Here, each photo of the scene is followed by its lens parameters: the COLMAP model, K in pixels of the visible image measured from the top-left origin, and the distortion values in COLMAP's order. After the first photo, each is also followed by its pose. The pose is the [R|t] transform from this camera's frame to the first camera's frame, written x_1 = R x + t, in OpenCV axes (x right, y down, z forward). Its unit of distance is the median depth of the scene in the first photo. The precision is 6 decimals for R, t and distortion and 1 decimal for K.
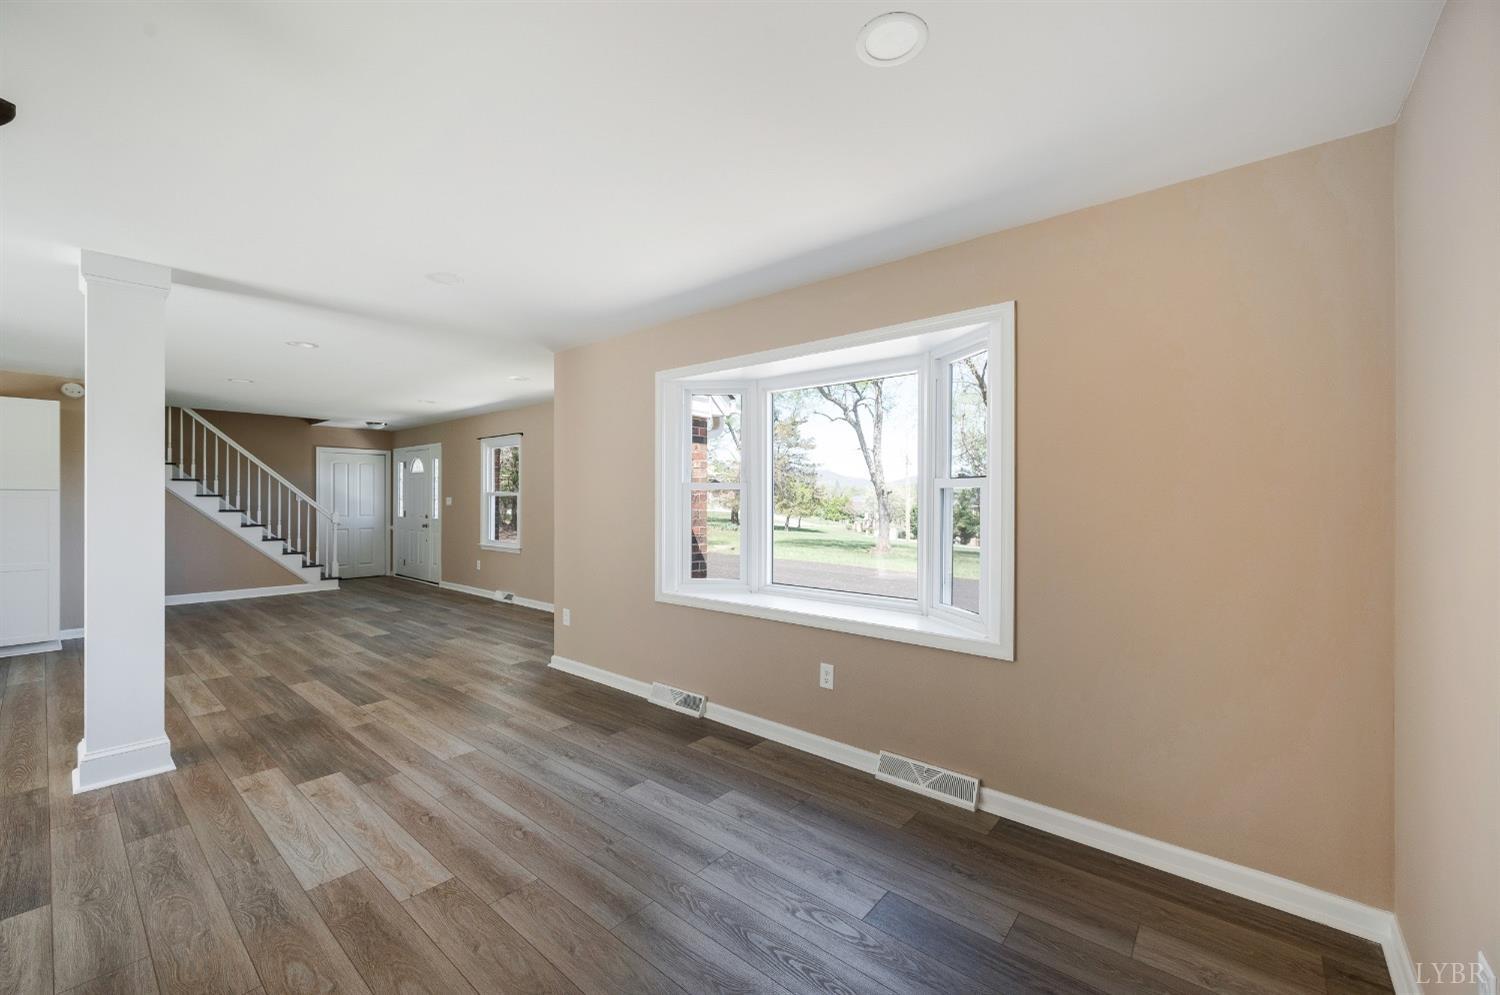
lens RADIAL K [[600.1, 0, 748.8], [0, 600.1, 493.9], [0, 0, 1]] dist [0.004057, -0.000942]
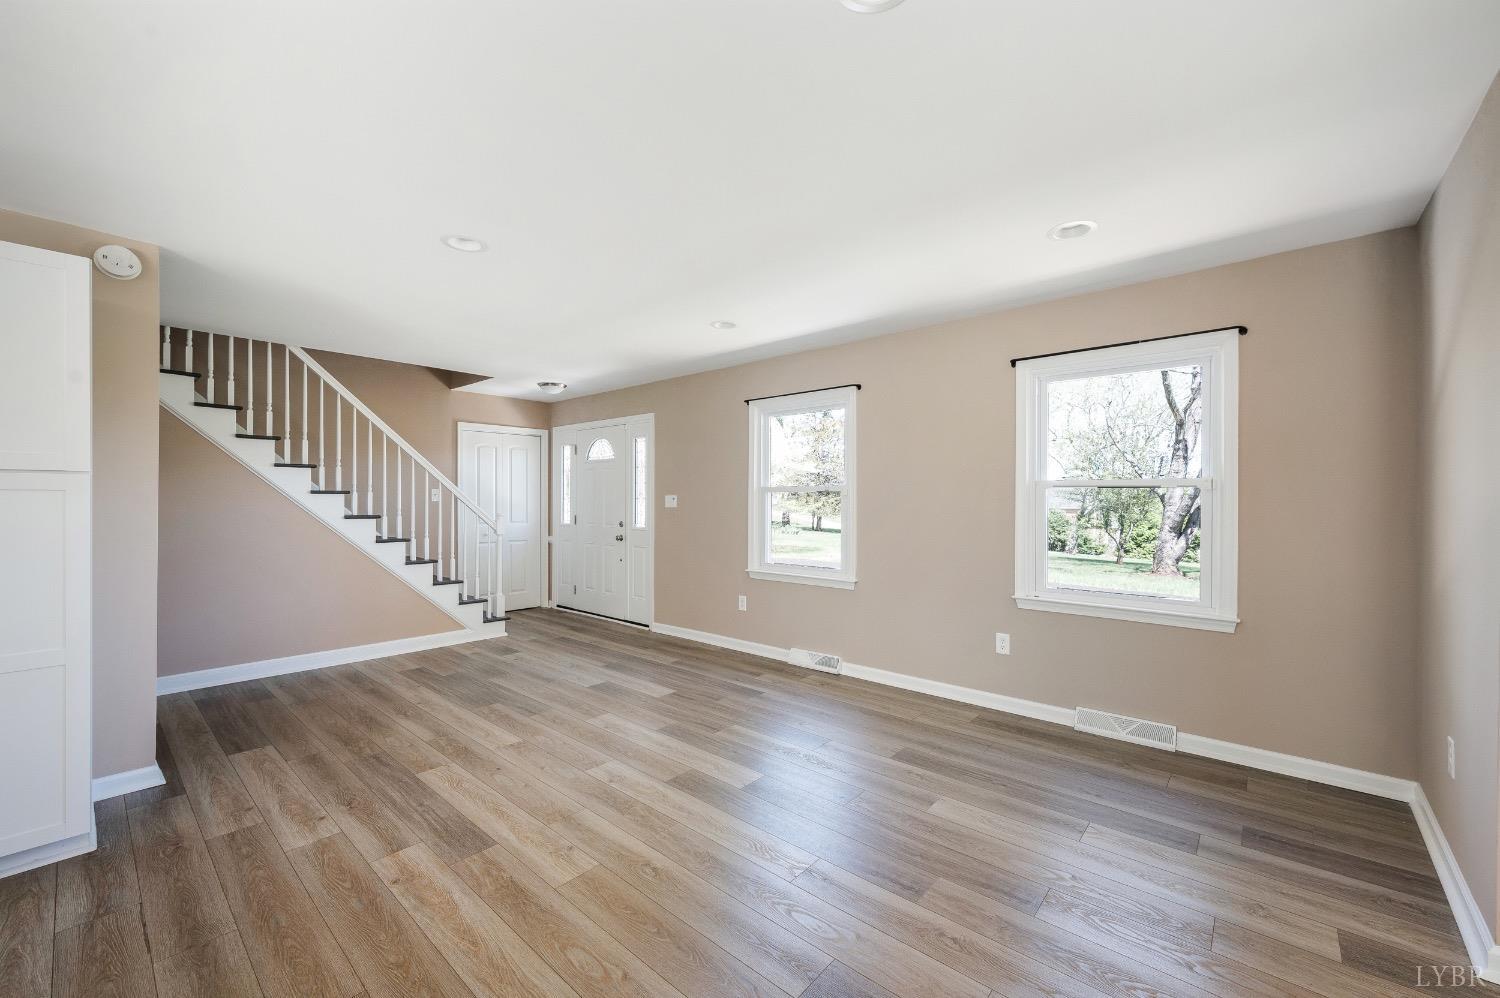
lens RADIAL K [[600.1, 0, 747.5], [0, 600.1, 496.5], [0, 0, 1]] dist [0.004057, -0.000942]
pose [[0.999763, -0.001602, -0.021718, -0.404546], [0.001644, 0.999997, 0.001958, 0.005923], [0.021714, -0.001993, 0.999762, 0.352132]]
